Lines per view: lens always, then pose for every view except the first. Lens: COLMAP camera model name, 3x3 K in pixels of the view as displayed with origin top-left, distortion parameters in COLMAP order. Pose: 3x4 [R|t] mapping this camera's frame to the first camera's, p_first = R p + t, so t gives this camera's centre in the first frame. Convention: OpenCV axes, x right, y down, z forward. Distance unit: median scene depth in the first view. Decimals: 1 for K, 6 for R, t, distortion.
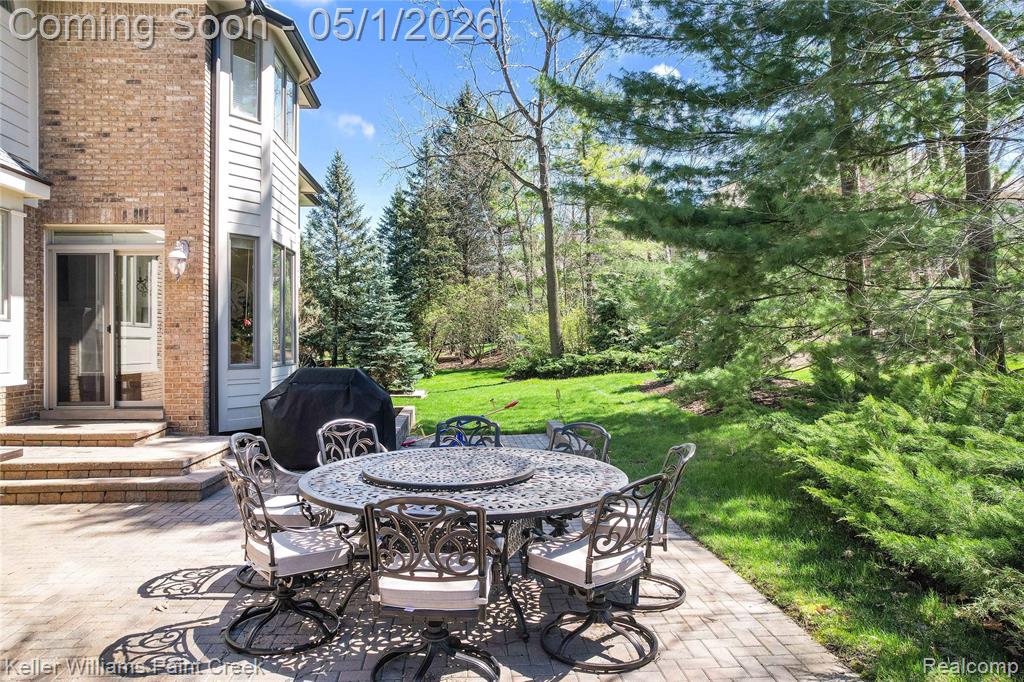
lens RADIAL K [[672.8, 0, 512.0], [0, 672.8, 341.0], [0, 0, 1]] dist [-0.097860, 0.080204]
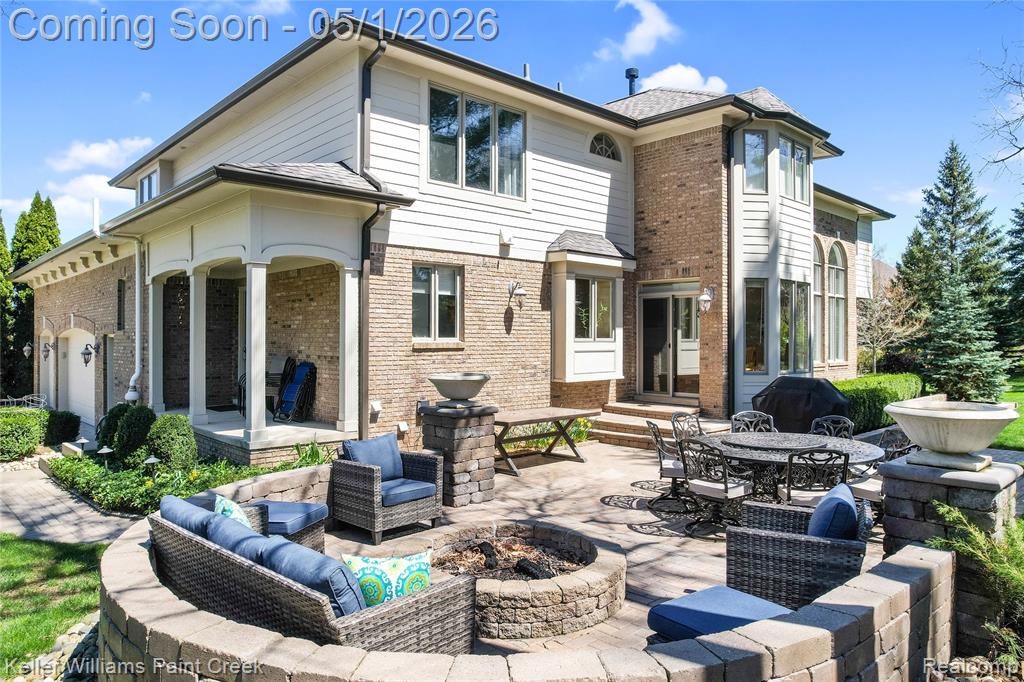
lens RADIAL K [[672.8, 0, 512.0], [0, 672.8, 341.0], [0, 0, 1]] dist [-0.097860, 0.080204]
pose [[0.621936, 0.007561, -0.783032, 0.400506], [-0.006738, 0.999968, 0.004304, -0.033964], [0.783039, 0.002600, 0.621967, -0.285282]]
